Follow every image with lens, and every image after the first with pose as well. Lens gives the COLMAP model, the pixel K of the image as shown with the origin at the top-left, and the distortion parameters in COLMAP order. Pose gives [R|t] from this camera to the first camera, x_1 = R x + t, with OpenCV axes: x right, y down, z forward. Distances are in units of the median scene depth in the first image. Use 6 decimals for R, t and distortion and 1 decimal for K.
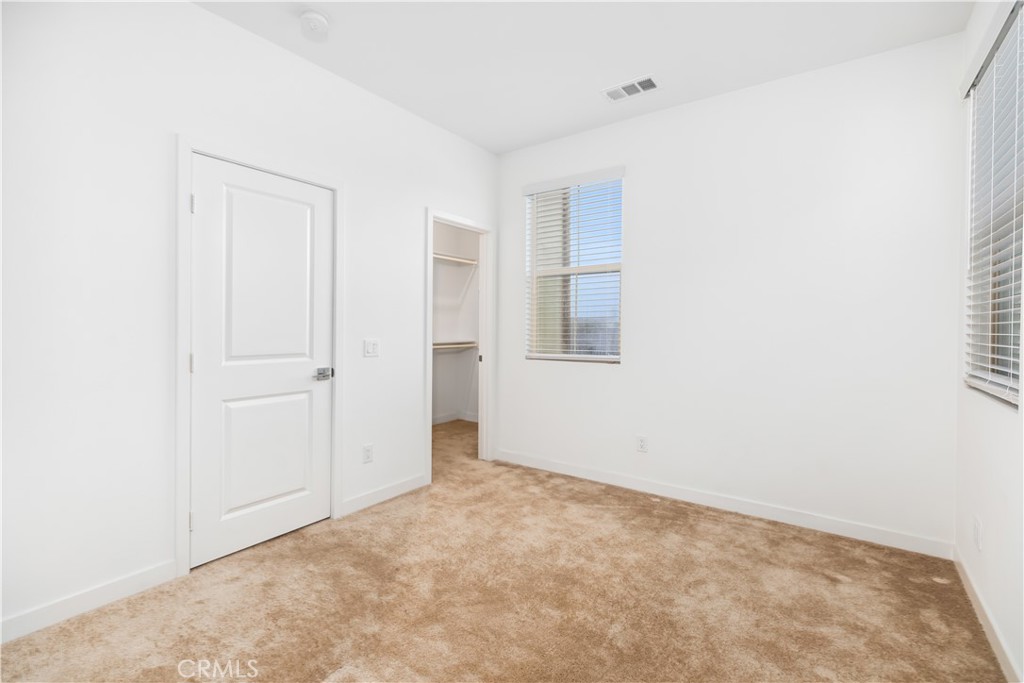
lens RADIAL K [[462.9, 0, 509.6], [0, 462.9, 336.5], [0, 0, 1]] dist [0.001335, 0.000040]
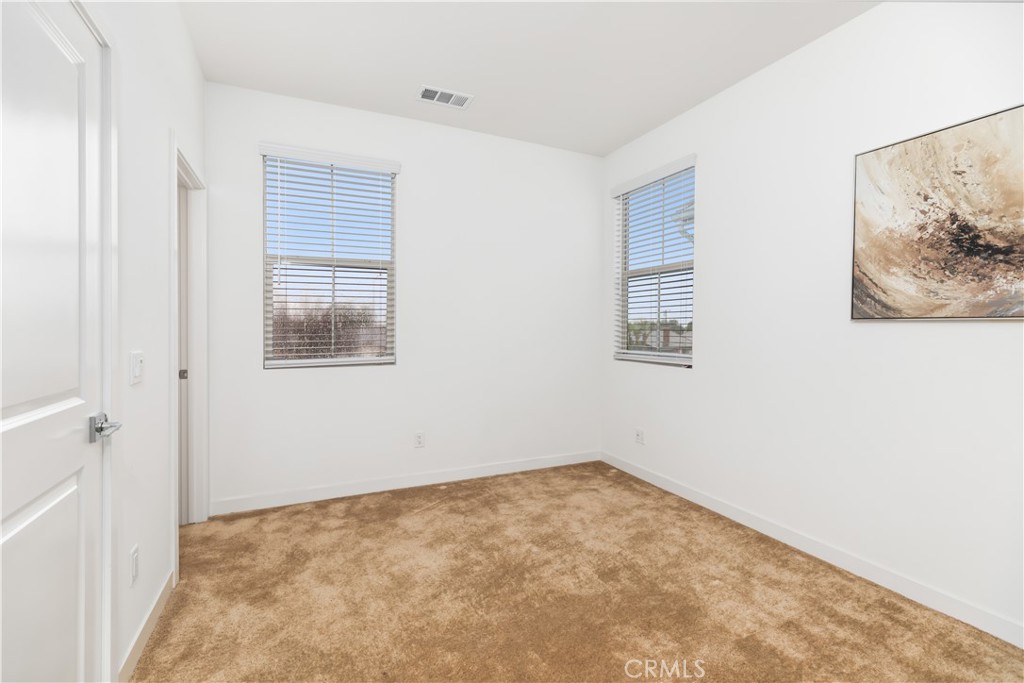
lens RADIAL K [[462.9, 0, 508.5], [0, 462.9, 332.4], [0, 0, 1]] dist [0.001335, 0.000040]
pose [[0.490748, -0.020491, 0.871060, -0.626482], [0.018906, 0.999738, 0.012867, -0.021189], [-0.871096, 0.010153, 0.491007, 0.389979]]
